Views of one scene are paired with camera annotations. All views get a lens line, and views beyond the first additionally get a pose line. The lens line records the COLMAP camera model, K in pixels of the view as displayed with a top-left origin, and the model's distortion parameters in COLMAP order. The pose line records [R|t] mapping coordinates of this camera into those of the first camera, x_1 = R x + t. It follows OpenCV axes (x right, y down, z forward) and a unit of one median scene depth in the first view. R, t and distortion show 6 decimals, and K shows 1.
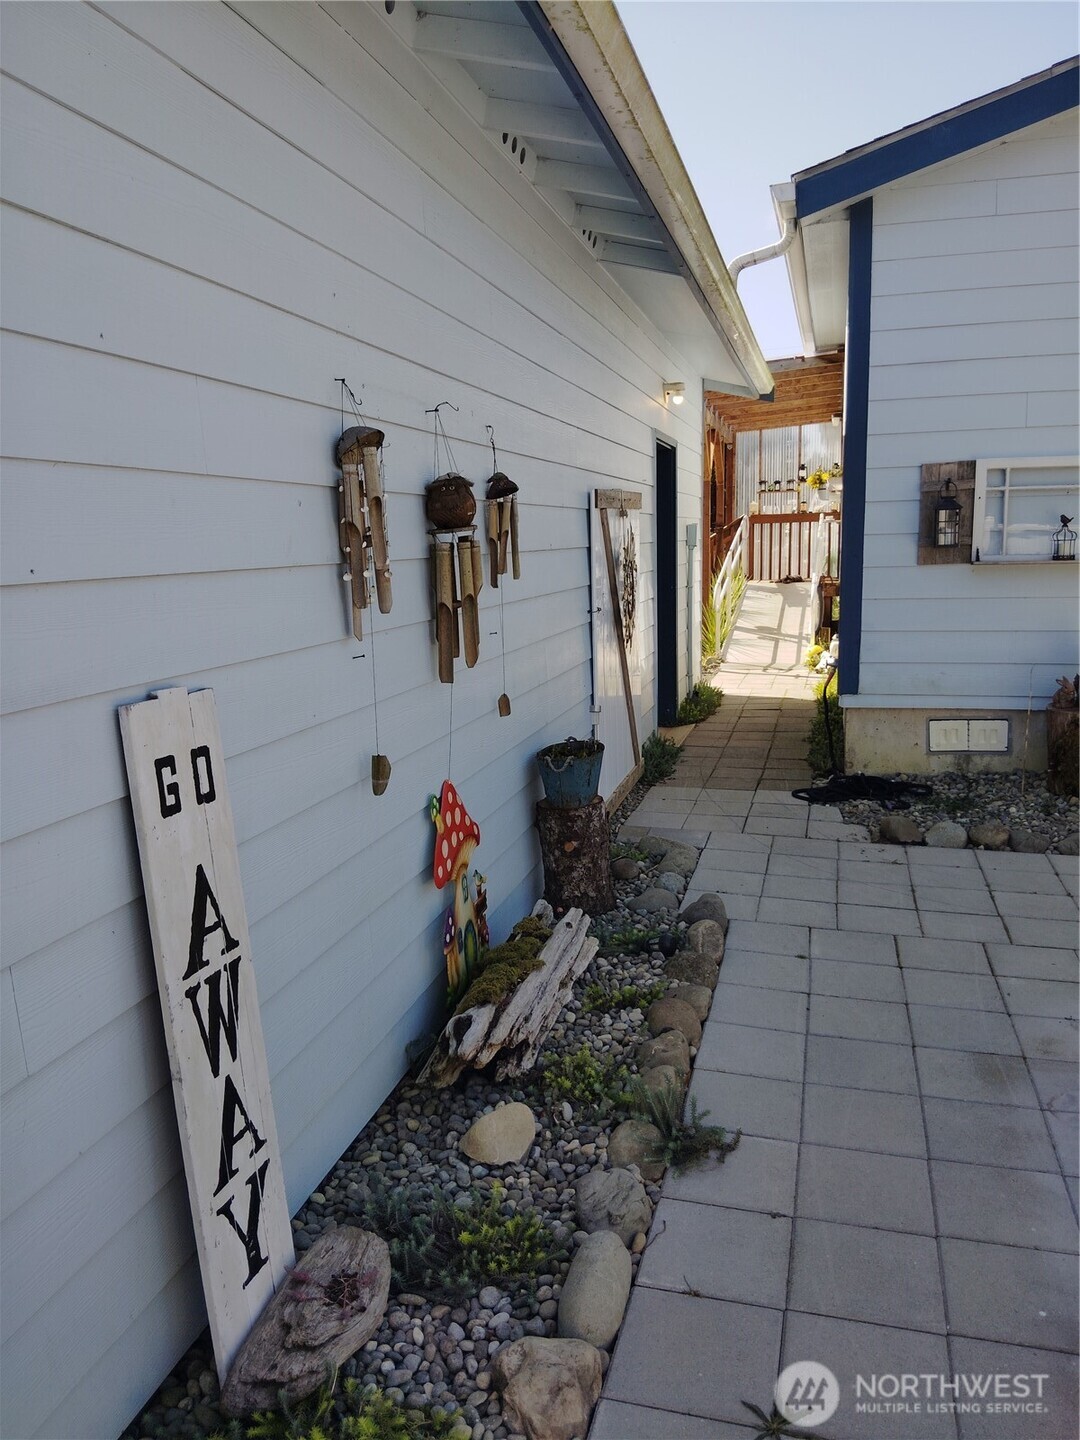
lens RADIAL K [[1104.3, 0, 538.2], [0, 1104.3, 721.2], [0, 0, 1]] dist [0.072122, -0.130404]
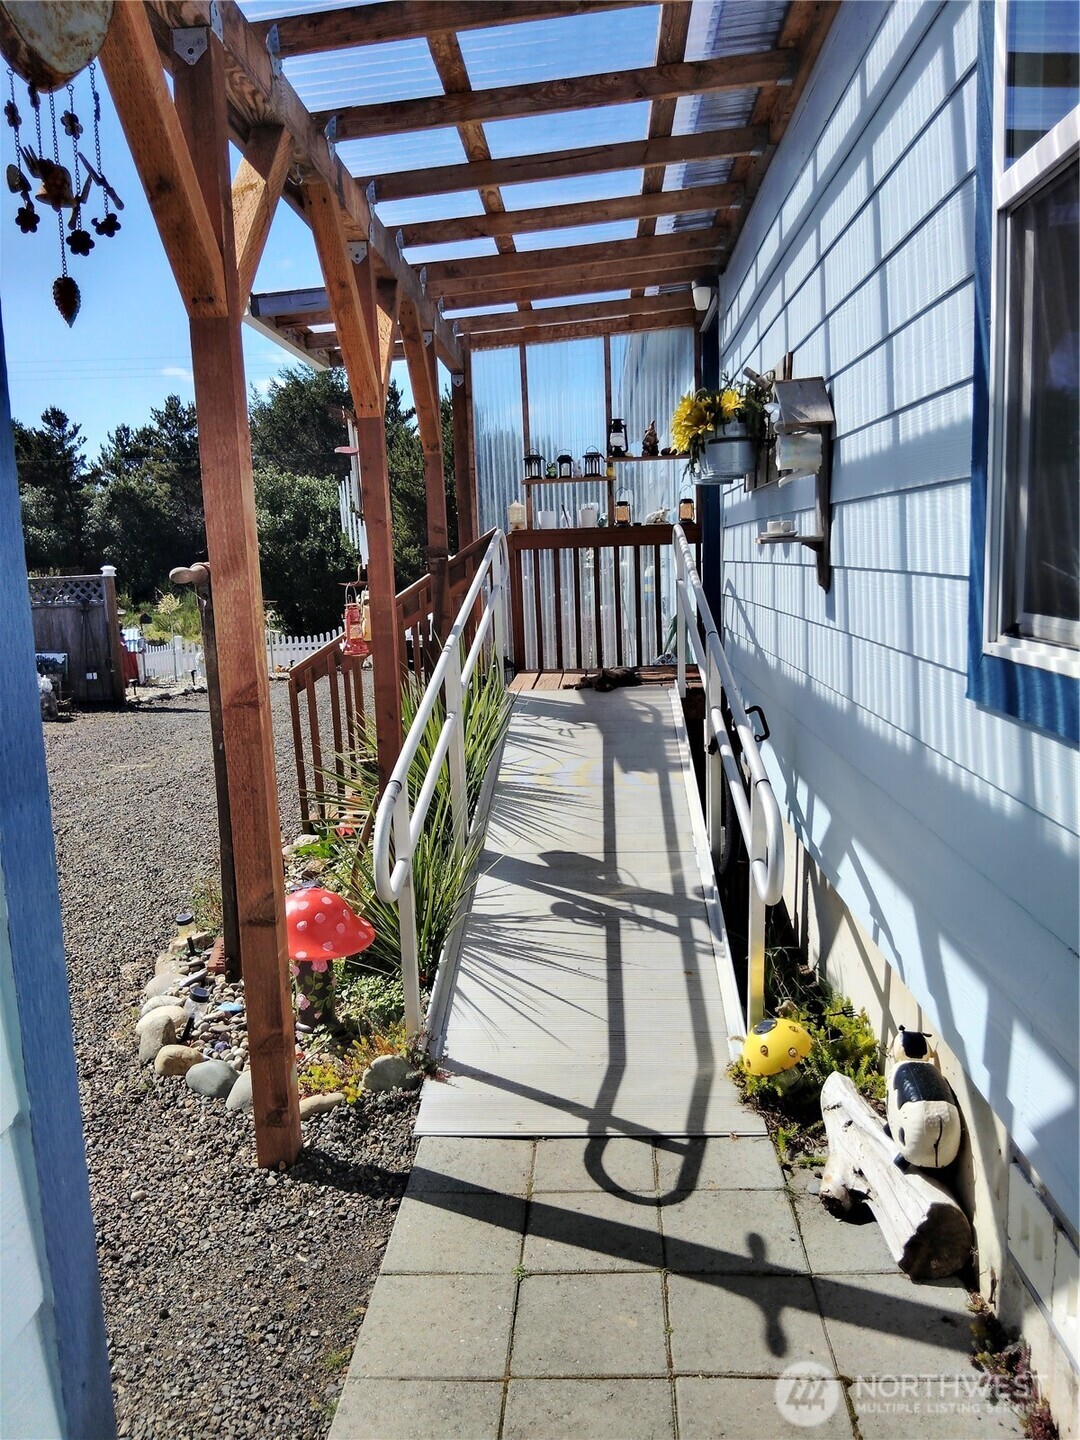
lens RADIAL K [[1104.3, 0, 542.8], [0, 1104.3, 716.4], [0, 0, 1]] dist [0.072122, -0.130404]
pose [[0.977439, -0.042134, 0.206972, 0.107388], [0.047800, 0.998605, -0.022451, -0.099357], [-0.205737, 0.031838, 0.978089, 0.557565]]
